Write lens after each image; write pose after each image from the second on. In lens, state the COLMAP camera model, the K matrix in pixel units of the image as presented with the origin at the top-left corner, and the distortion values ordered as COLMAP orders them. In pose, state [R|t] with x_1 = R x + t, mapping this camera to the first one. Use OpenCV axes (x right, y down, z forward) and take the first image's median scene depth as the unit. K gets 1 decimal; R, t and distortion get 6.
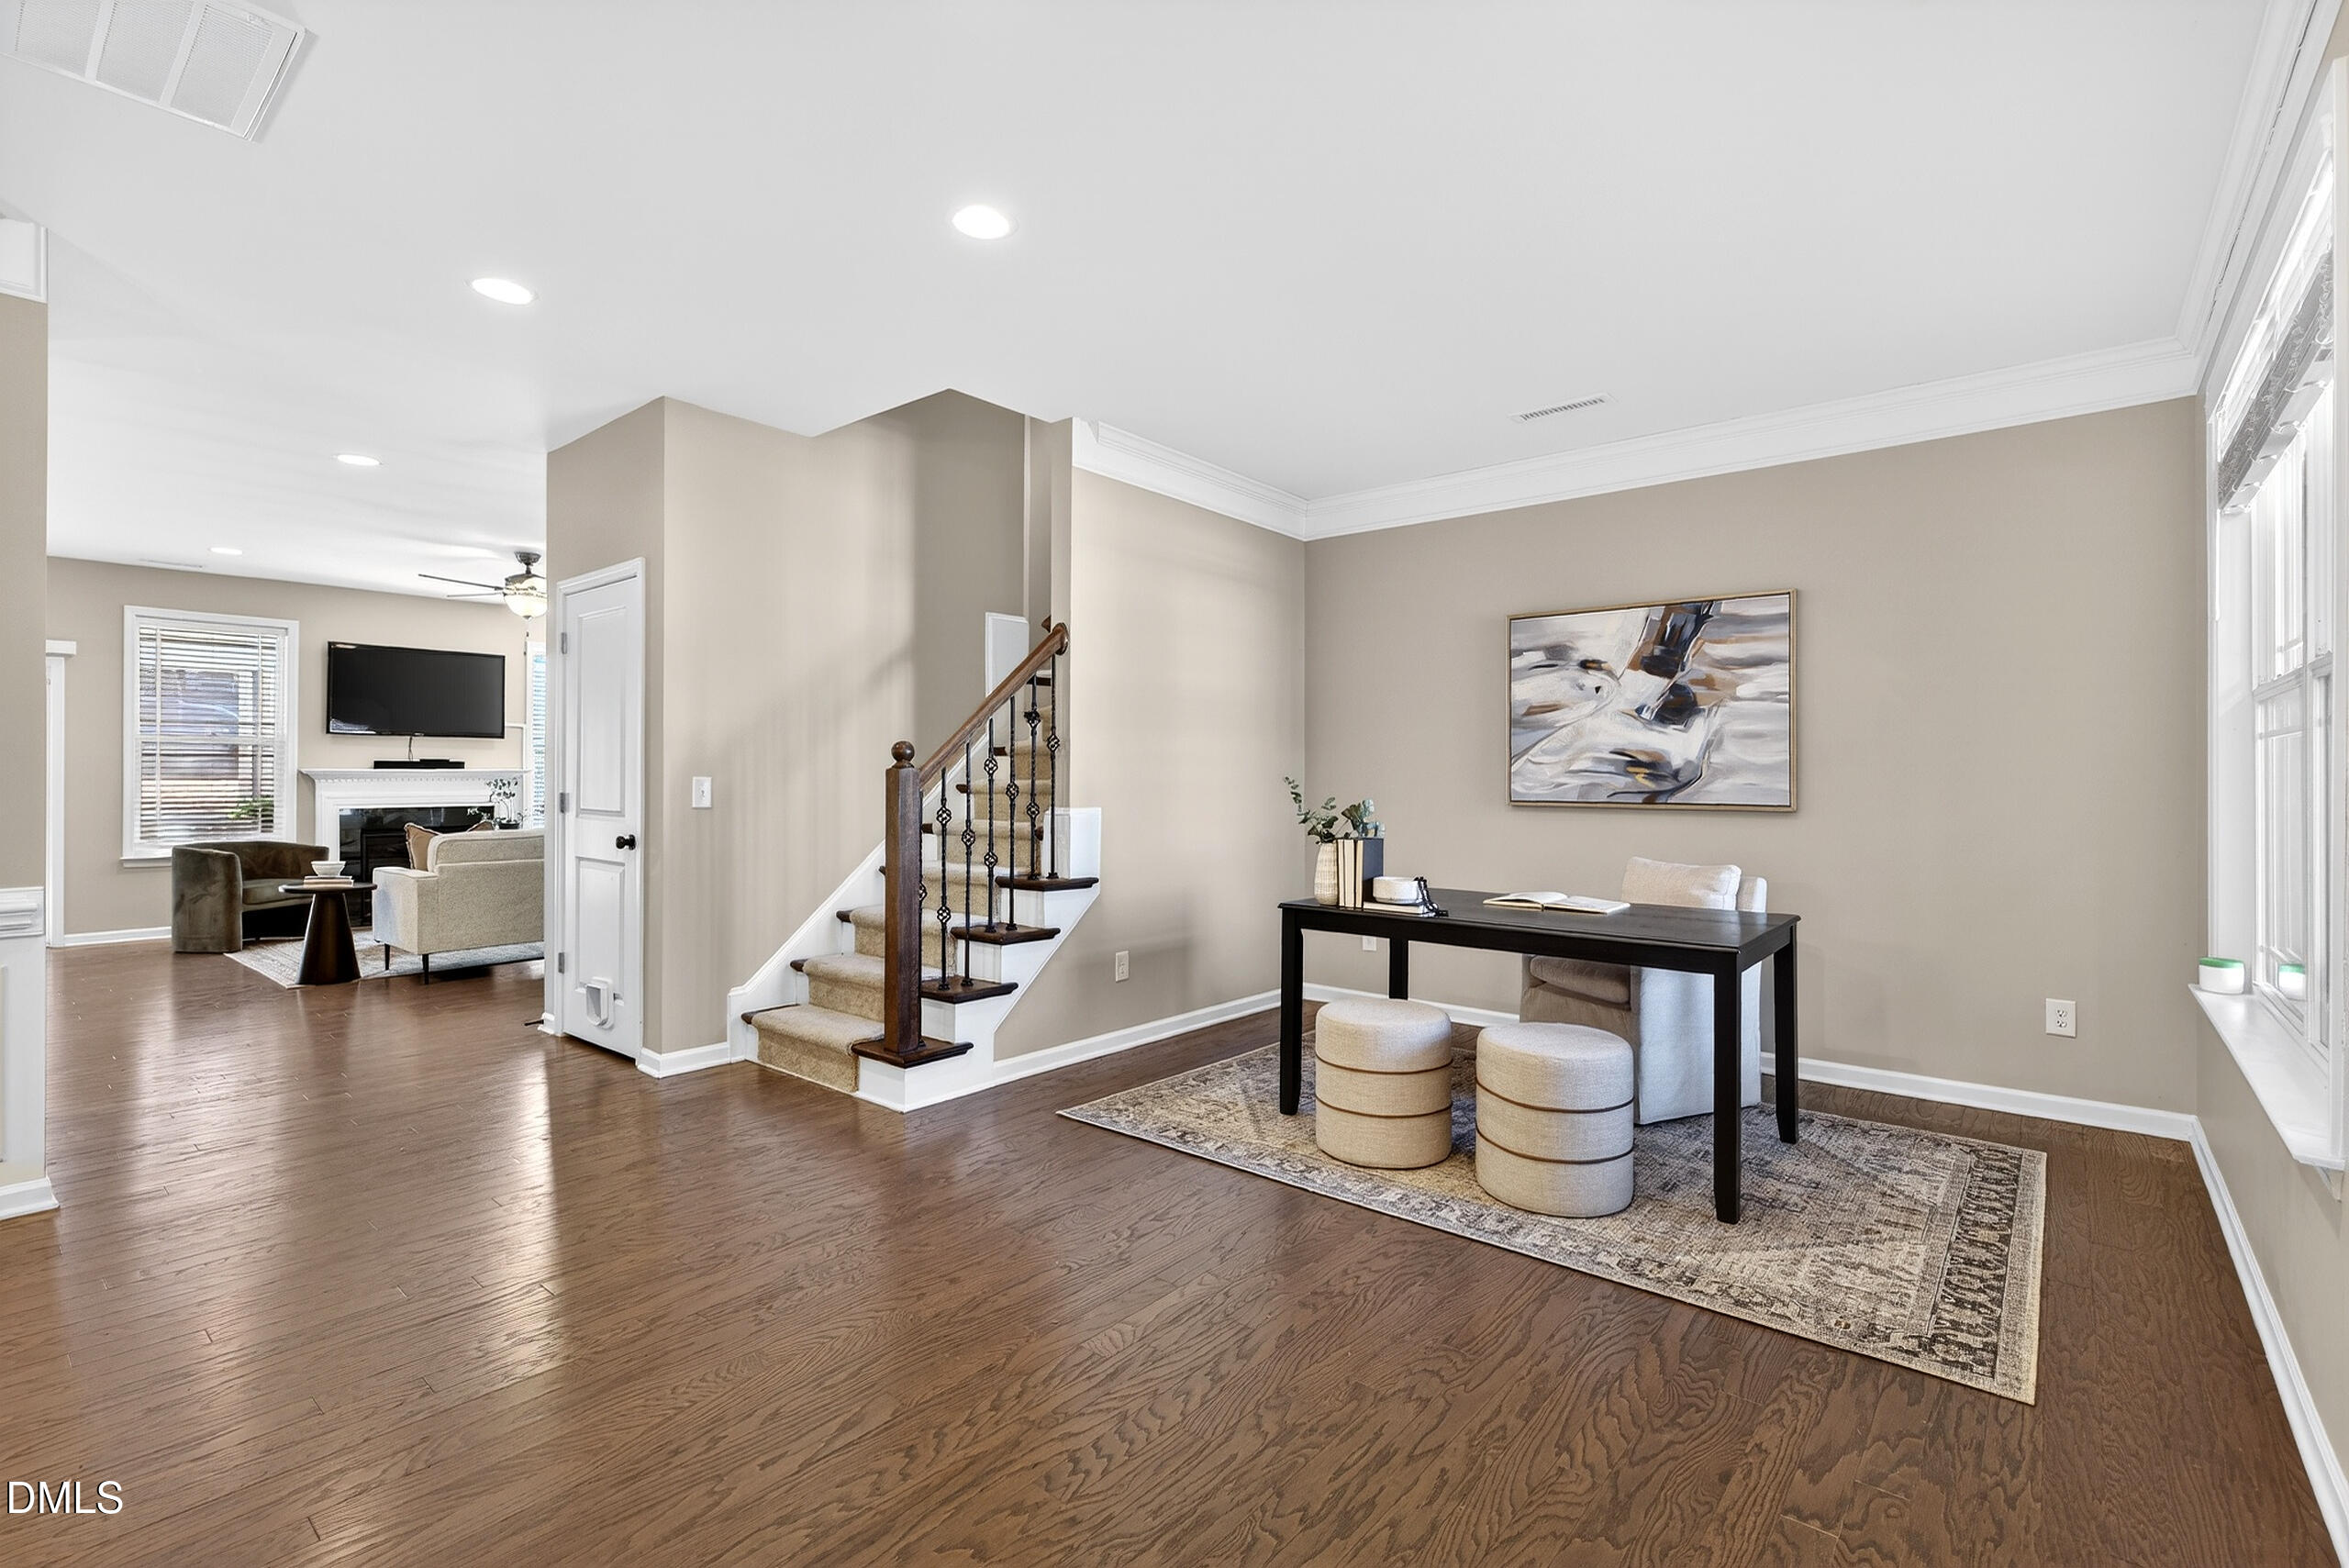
lens RADIAL K [[1053.7, 0, 1159.2], [0, 1053.7, 779.1], [0, 0, 1]] dist [-0.000831, -0.000669]
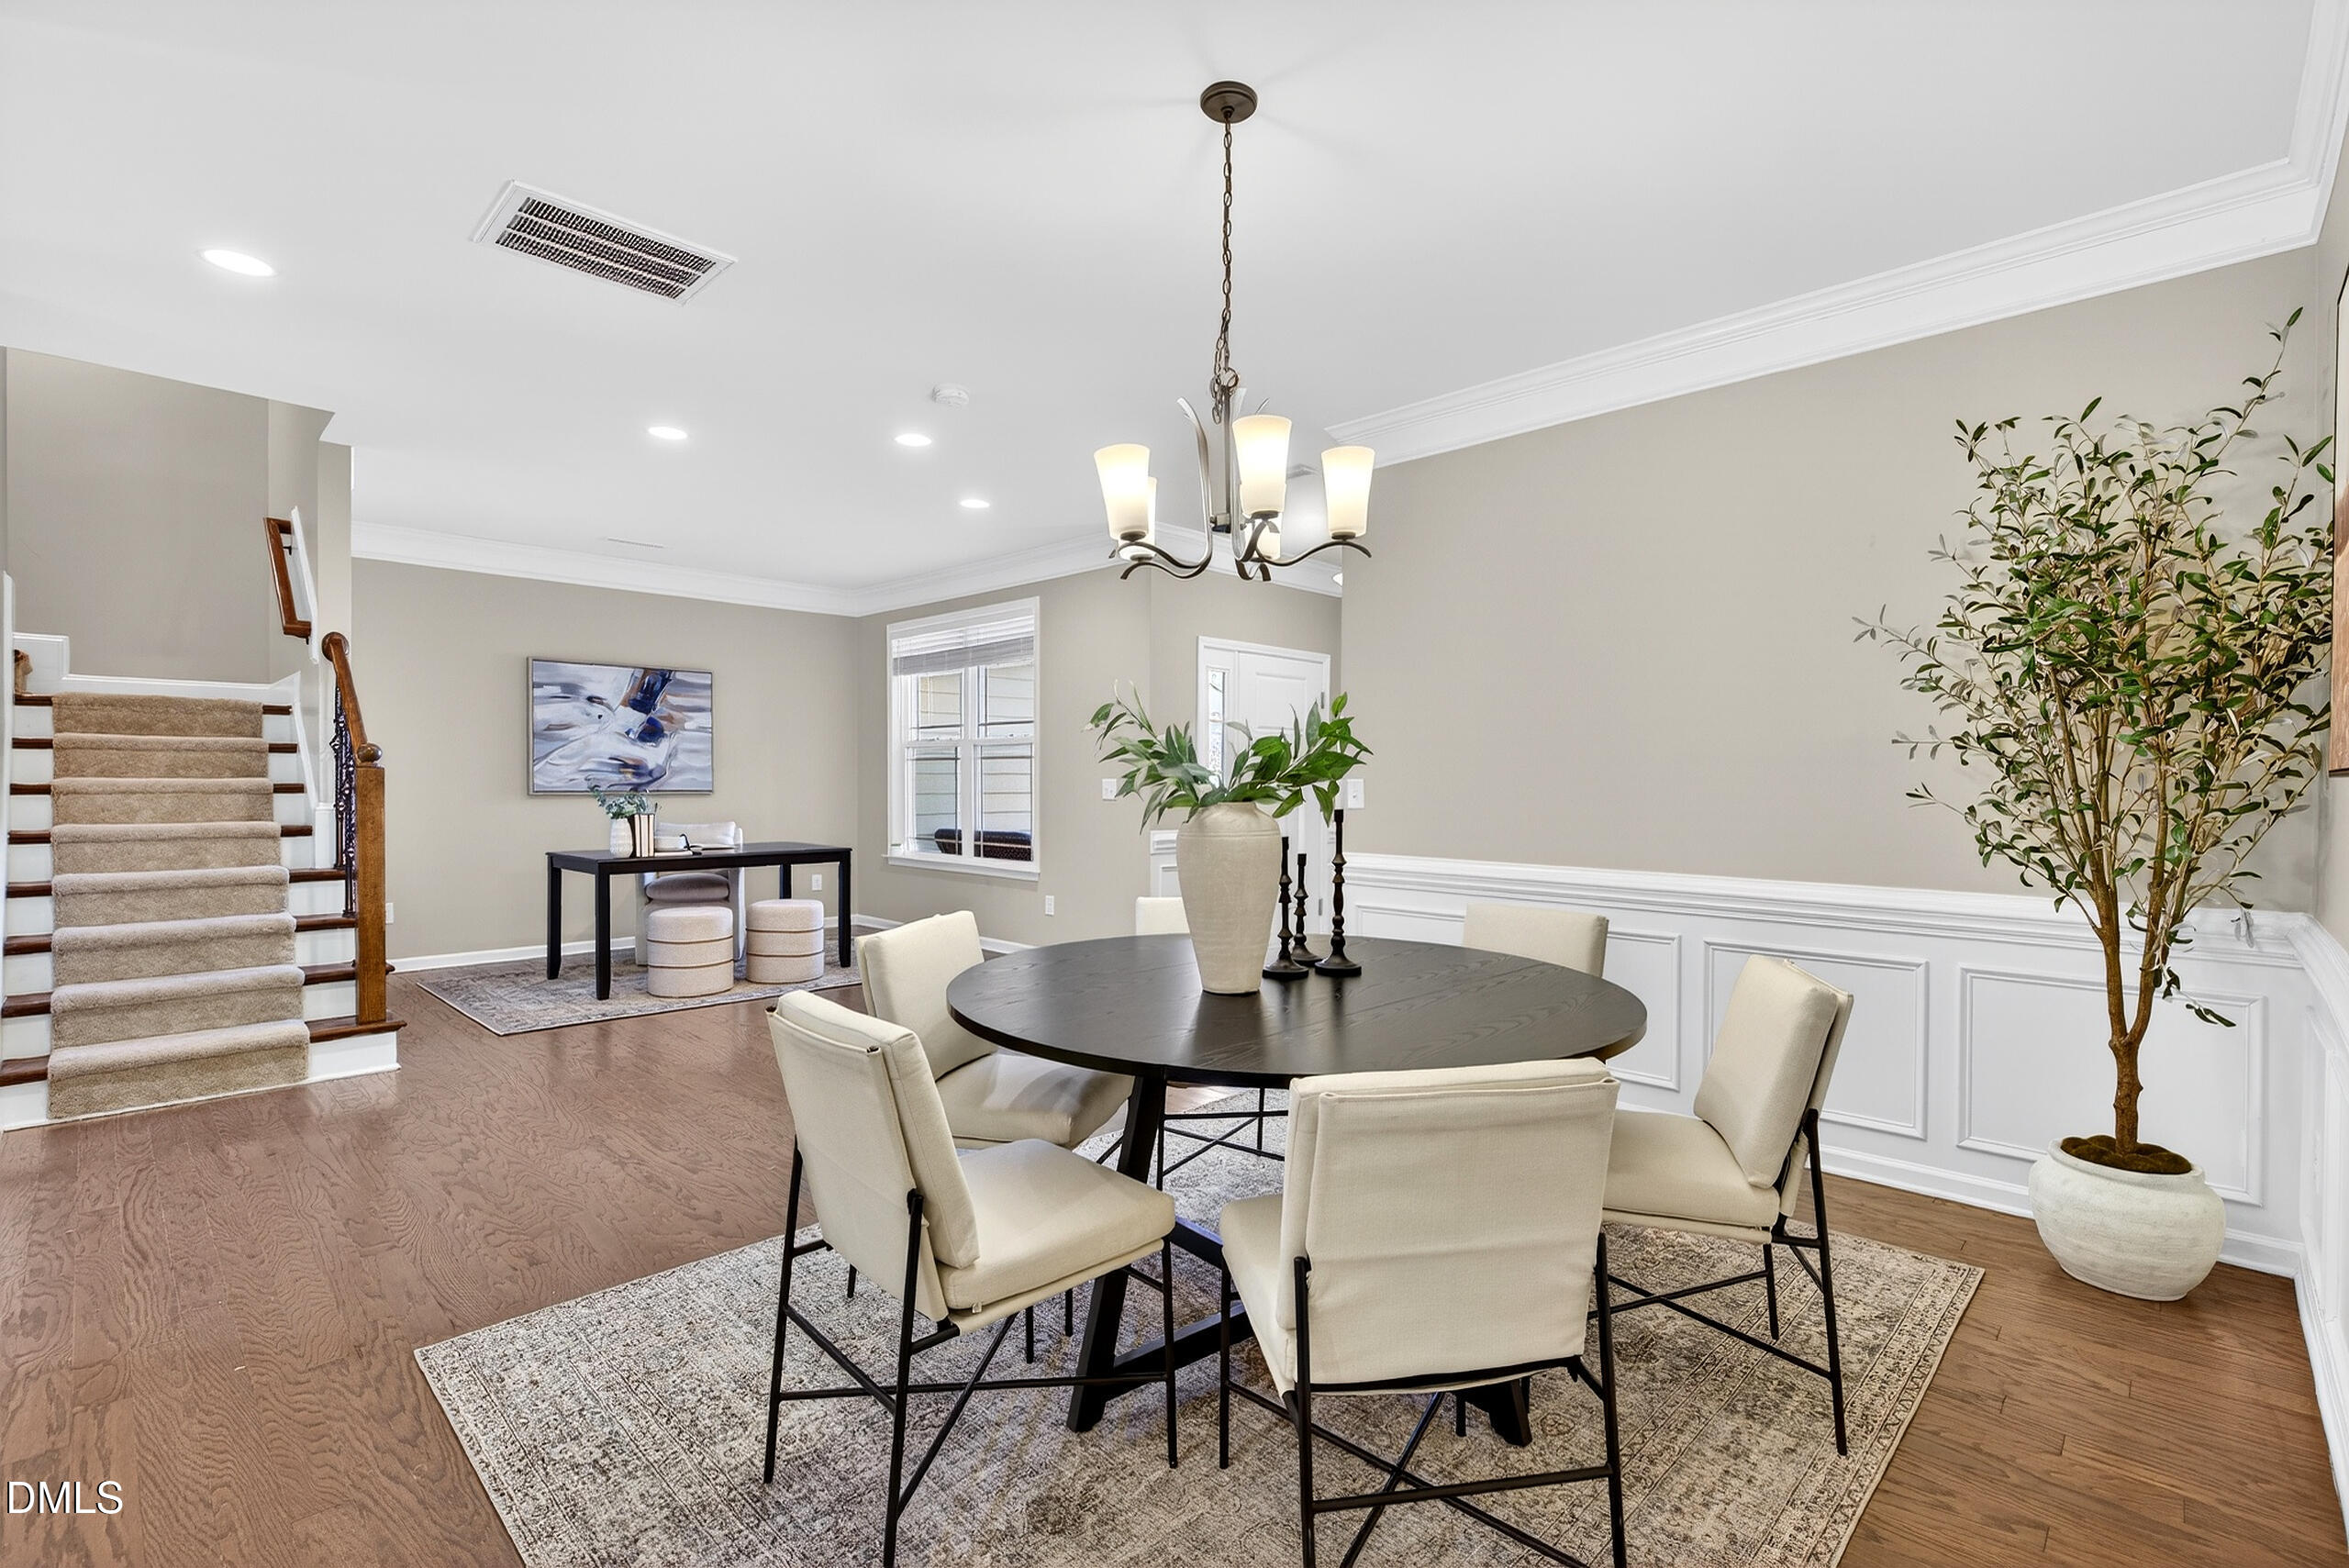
lens RADIAL K [[1053.7, 0, 1174.5], [0, 1053.7, 781.5], [0, 0, 1]] dist [-0.000831, -0.000669]
pose [[0.069404, -0.006467, 0.997568, -1.158336], [-0.000350, 0.999979, 0.006507, -0.002143], [-0.997589, -0.000801, 0.069400, 0.074431]]
